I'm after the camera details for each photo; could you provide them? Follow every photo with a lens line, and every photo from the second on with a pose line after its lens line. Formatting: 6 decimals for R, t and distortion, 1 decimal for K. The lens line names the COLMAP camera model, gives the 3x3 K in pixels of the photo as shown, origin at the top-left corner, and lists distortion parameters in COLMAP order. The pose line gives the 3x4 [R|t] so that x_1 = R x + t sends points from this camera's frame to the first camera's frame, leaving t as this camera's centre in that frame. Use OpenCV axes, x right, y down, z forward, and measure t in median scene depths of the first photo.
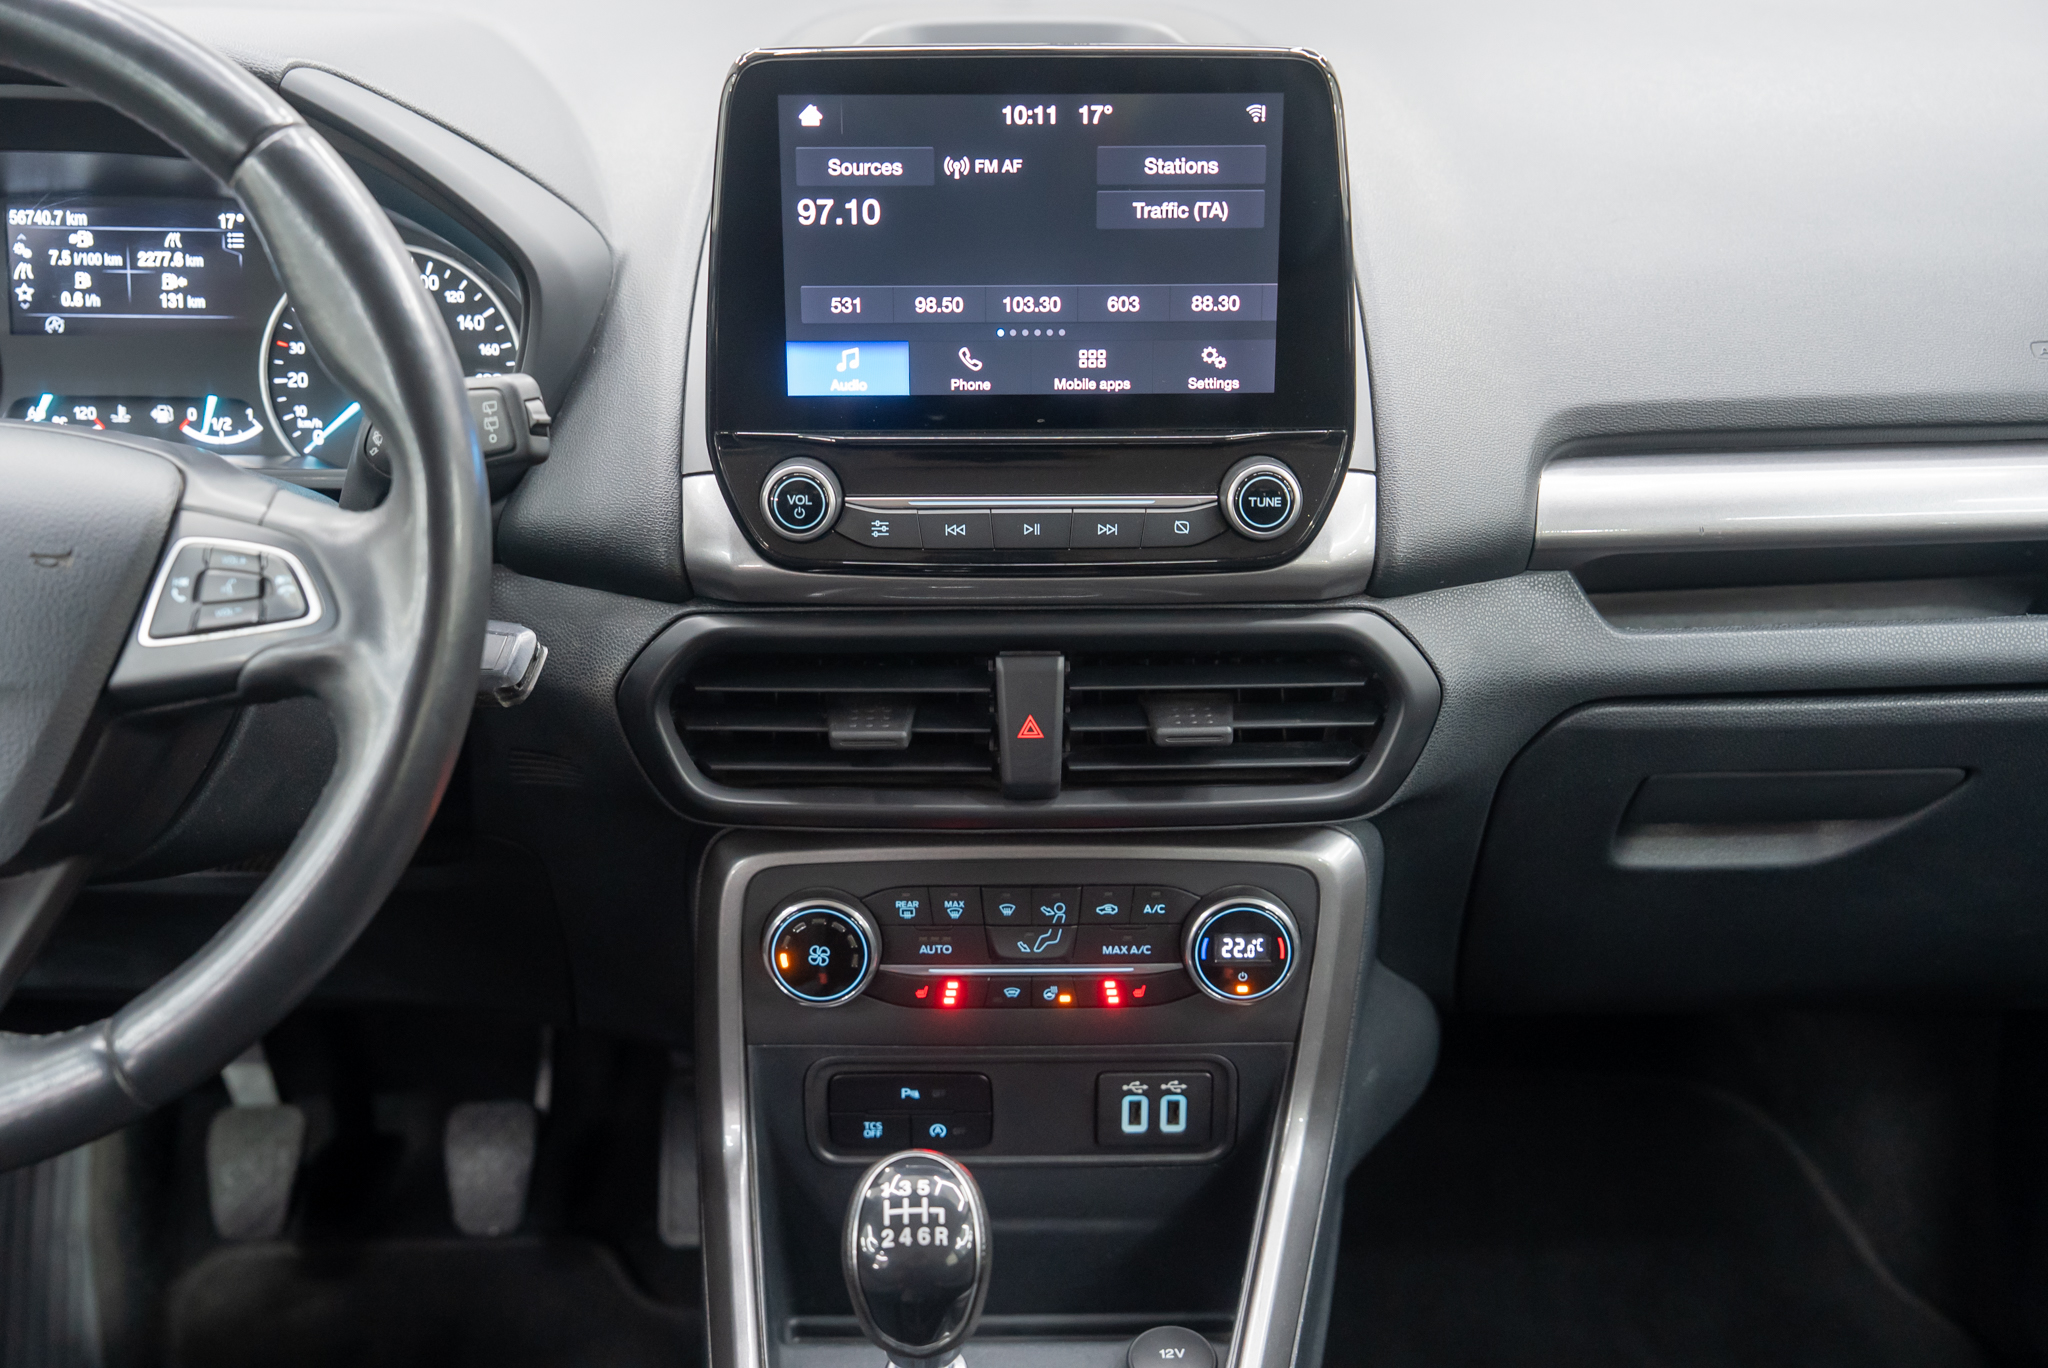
lens RADIAL K [[2486.9, 0, 1024.0], [0, 2486.9, 684.0], [0, 0, 1]] dist [0.153479, 0.011743]
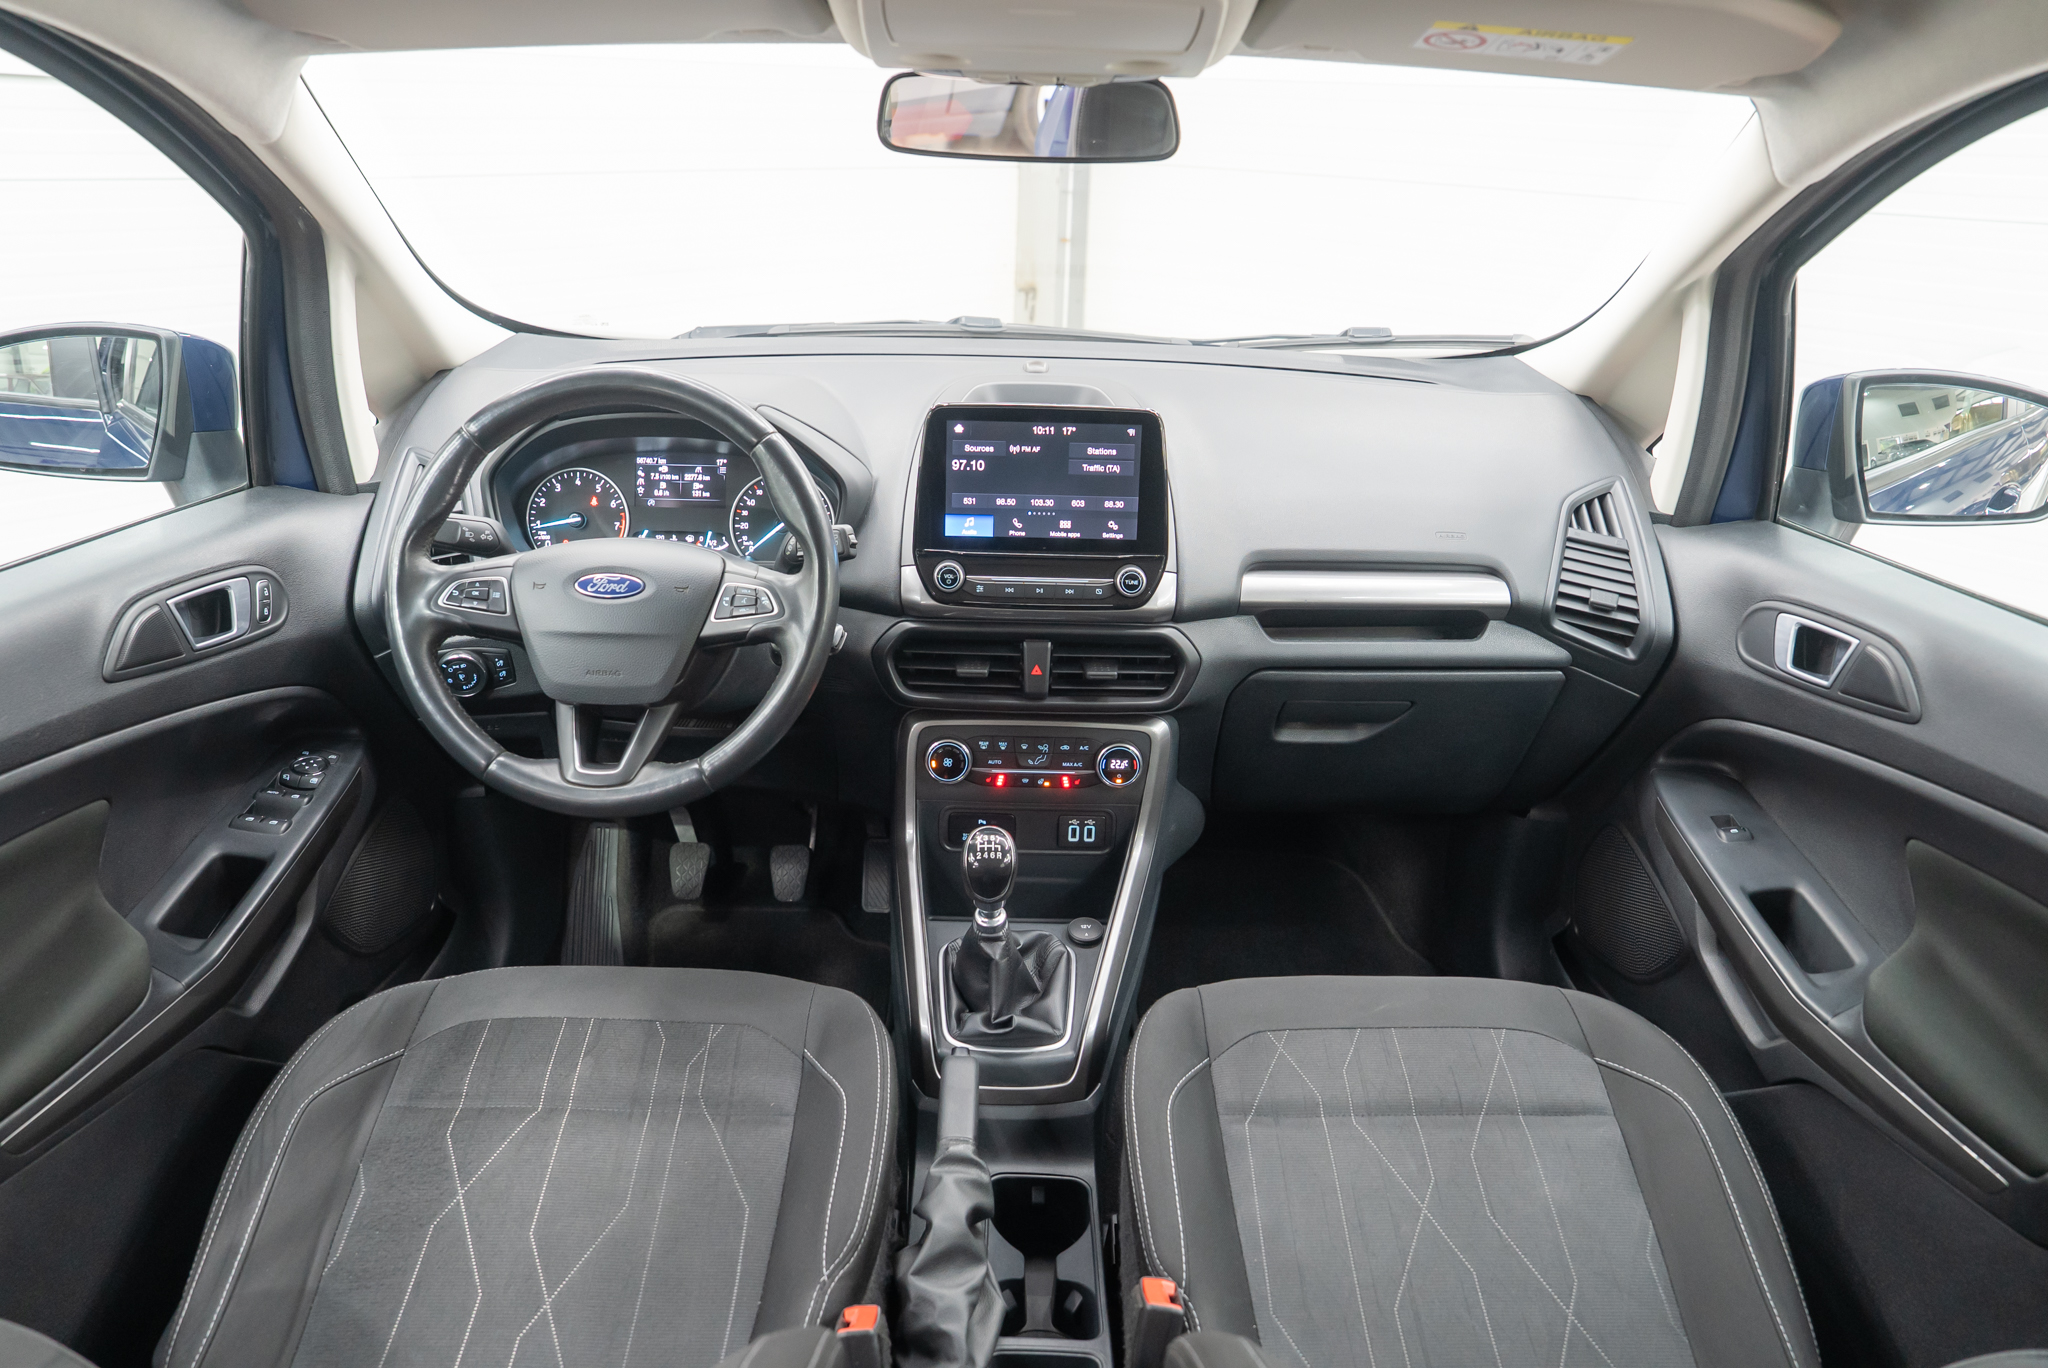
lens RADIAL K [[1408.4, 0, 1024.0], [0, 1408.4, 684.0], [0, 0, 1]] dist [-0.038610, 0.000107]
pose [[0.999600, 0.027850, 0.004926, -0.016669], [-0.027763, 0.999471, -0.016944, 0.055807], [-0.005395, 0.016800, 0.999844, -0.417492]]
